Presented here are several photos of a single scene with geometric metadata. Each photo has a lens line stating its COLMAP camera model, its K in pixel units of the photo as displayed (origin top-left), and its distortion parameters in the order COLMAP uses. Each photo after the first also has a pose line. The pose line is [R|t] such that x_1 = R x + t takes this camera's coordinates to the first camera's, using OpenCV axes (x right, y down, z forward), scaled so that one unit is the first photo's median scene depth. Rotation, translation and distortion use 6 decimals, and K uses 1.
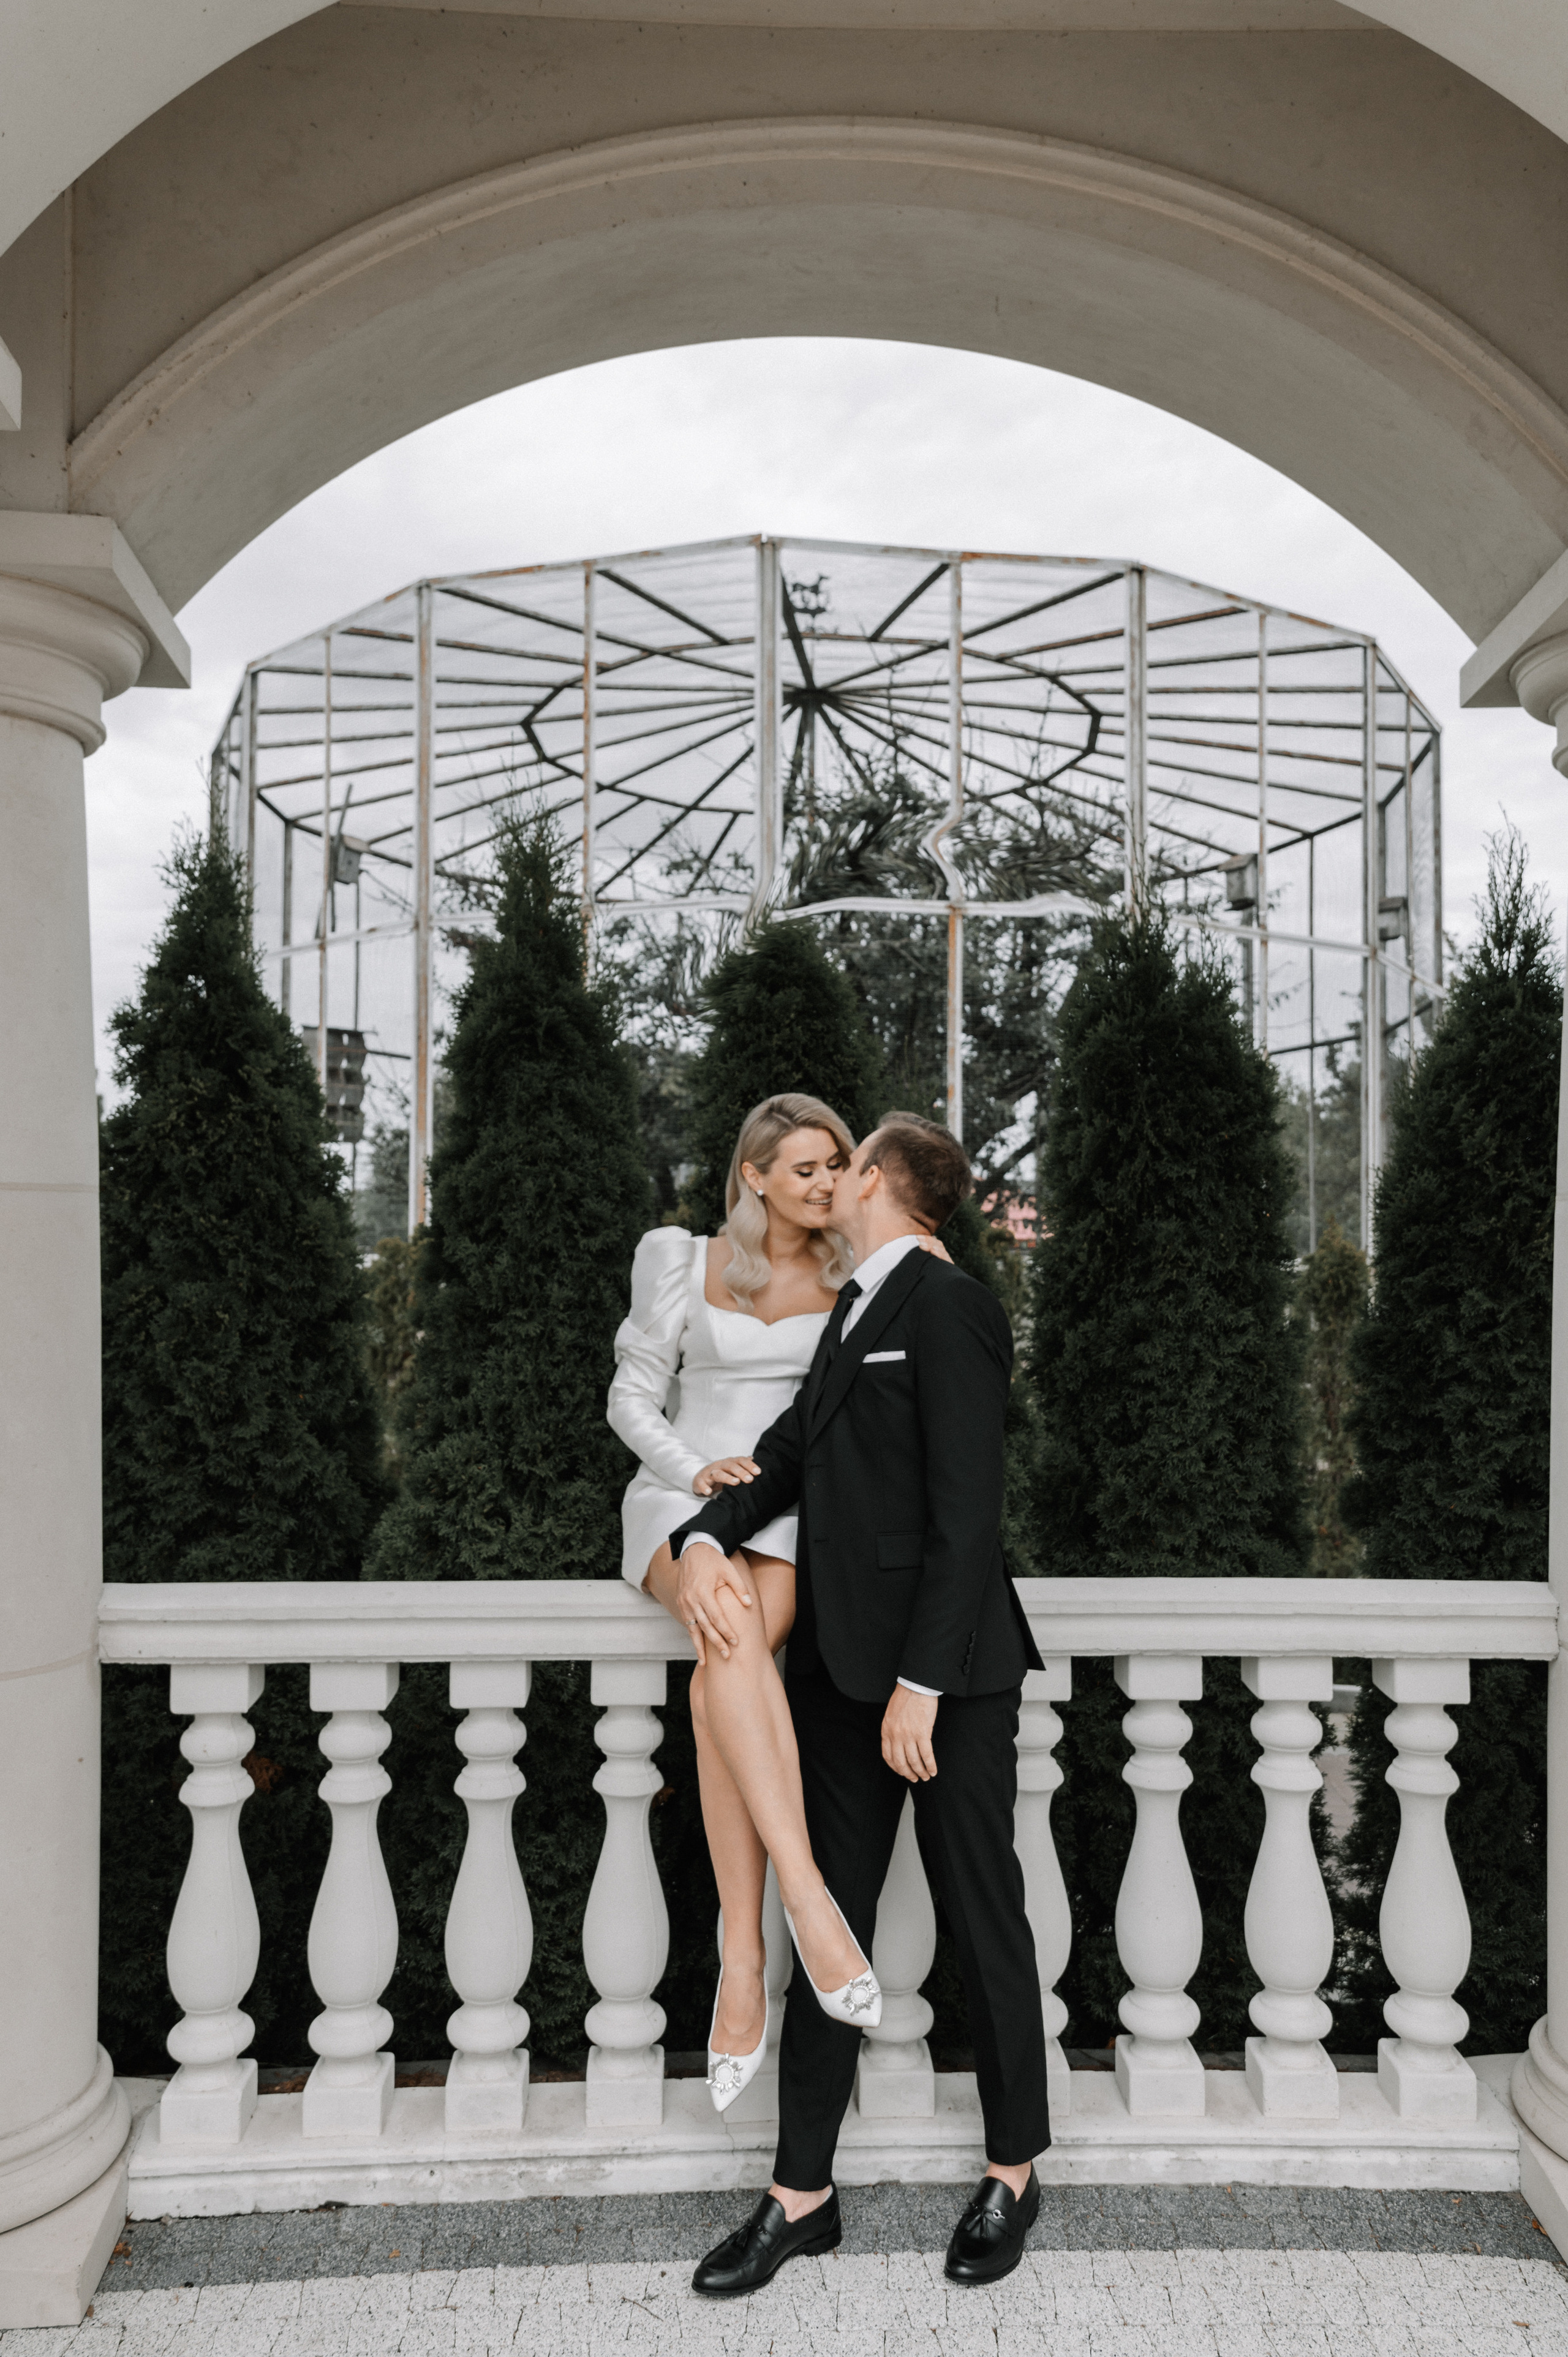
lens RADIAL K [[1588.9, 0, 783.5], [0, 1588.9, 1173.4], [0, 0, 1]] dist [0.000763, 0.000108]
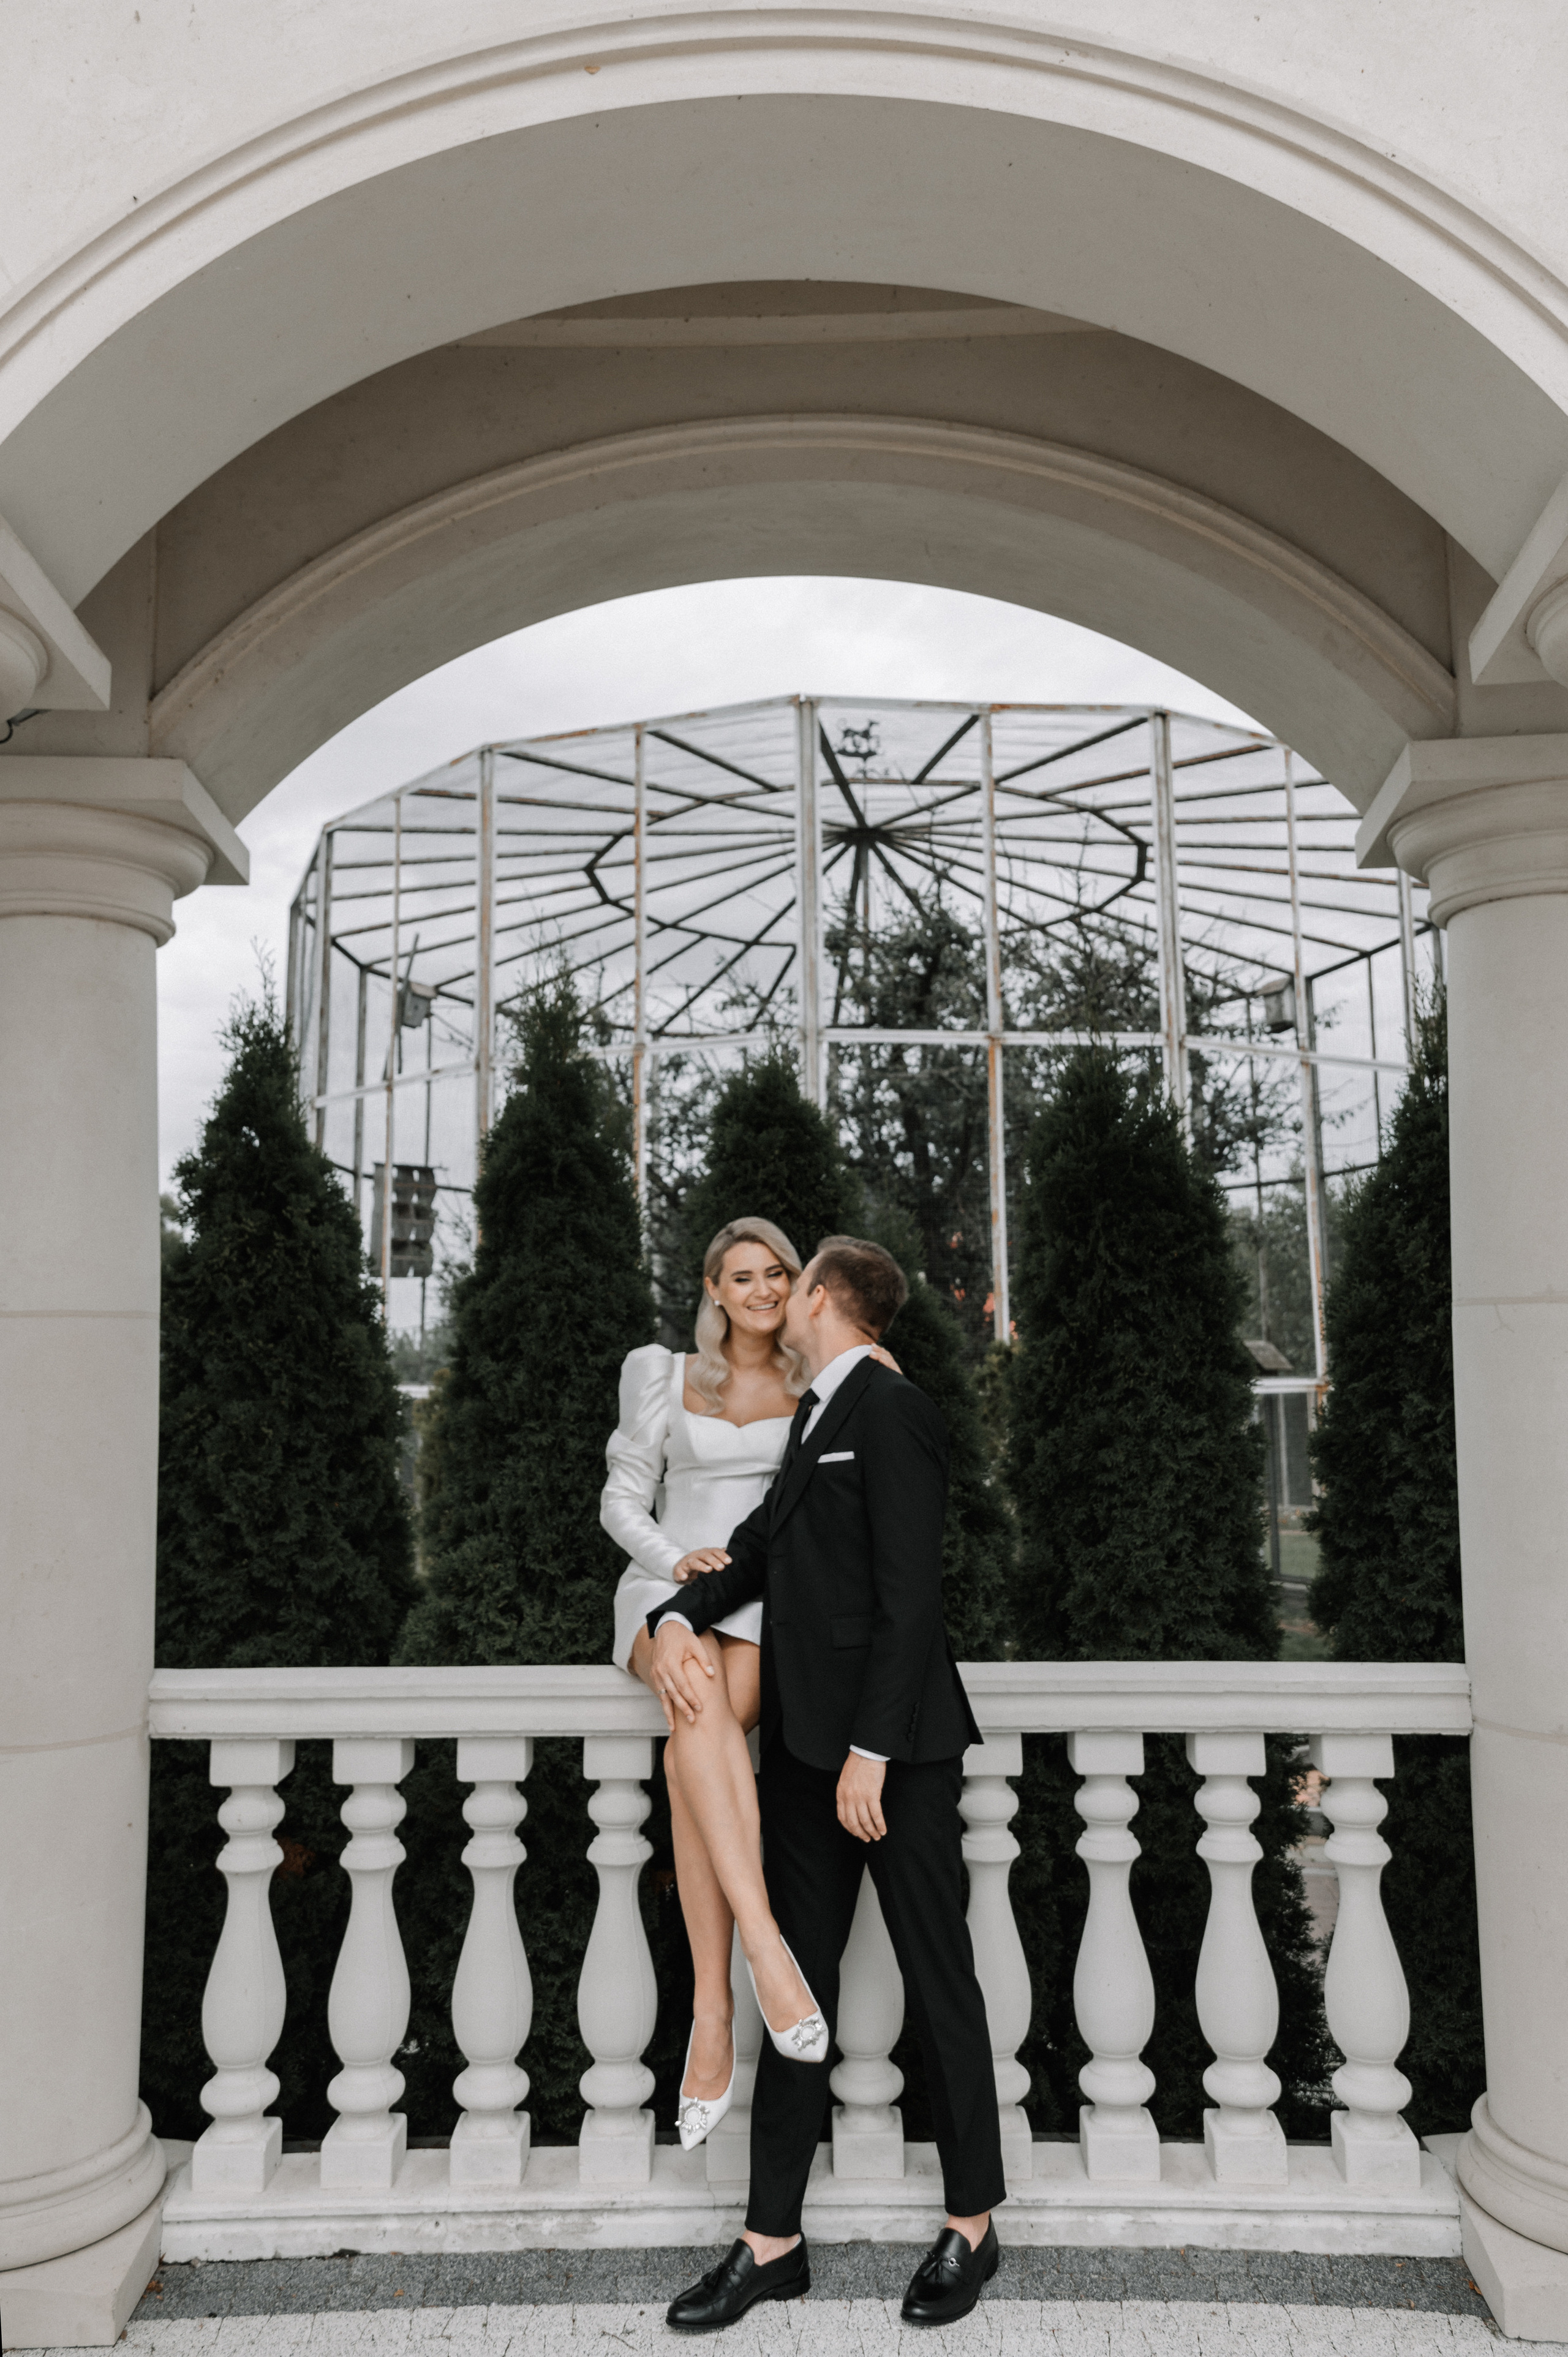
lens RADIAL K [[1588.9, 0, 768.6], [0, 1588.9, 1132.0], [0, 0, 1]] dist [0.000763, 0.000108]
pose [[0.998580, -0.020780, -0.049053, 0.069492], [0.015439, 0.994155, -0.106857, 0.007062], [0.050987, 0.105948, 0.993064, -0.136439]]
